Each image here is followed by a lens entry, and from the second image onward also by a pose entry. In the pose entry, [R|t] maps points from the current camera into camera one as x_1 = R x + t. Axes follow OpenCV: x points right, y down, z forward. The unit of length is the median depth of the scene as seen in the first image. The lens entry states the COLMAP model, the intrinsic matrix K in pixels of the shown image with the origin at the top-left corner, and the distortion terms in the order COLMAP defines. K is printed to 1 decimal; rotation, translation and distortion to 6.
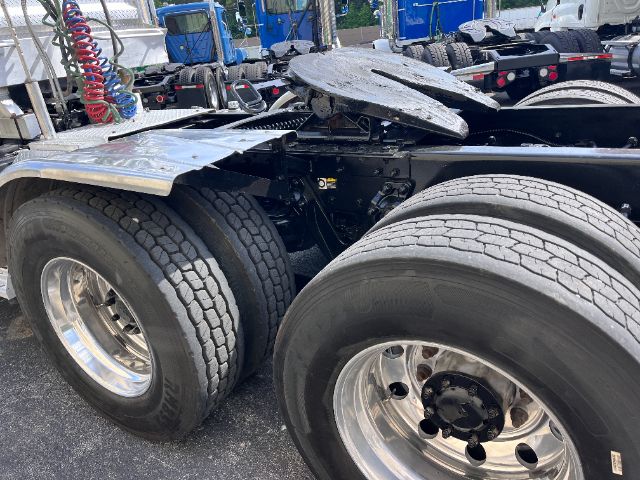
lens RADIAL K [[488.4, 0, 325.2], [0, 488.4, 244.4], [0, 0, 1]] dist [0.064455, -0.089410]
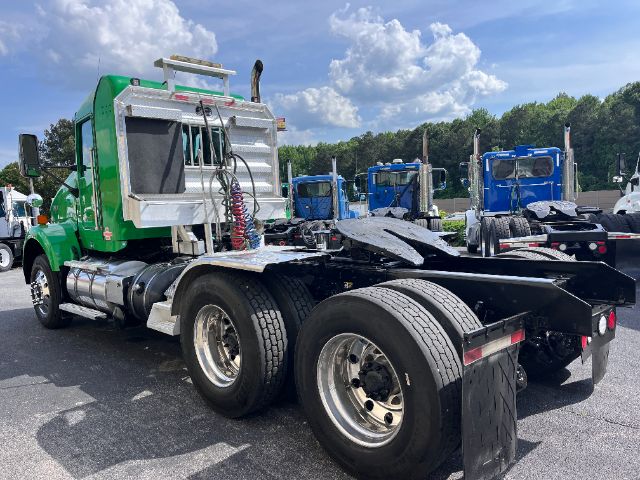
lens RADIAL K [[488.4, 0, 322.1], [0, 488.4, 238.4], [0, 0, 1]] dist [0.064455, -0.089410]
pose [[0.968387, 0.073998, -0.238226, 0.209572], [-0.145335, 0.943530, -0.297705, 0.169084], [0.202744, 0.322916, 0.924457, -0.481399]]
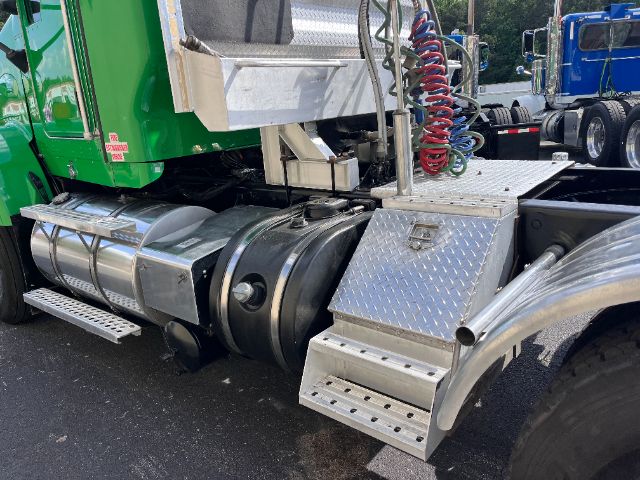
lens RADIAL K [[488.4, 0, 323.6], [0, 488.4, 241.2], [0, 0, 1]] dist [0.064455, -0.089410]
pose [[0.989521, 0.069783, -0.126404, -0.521621], [-0.083281, 0.990995, -0.104849, -0.057795], [0.117949, 0.114277, 0.986422, 0.275784]]
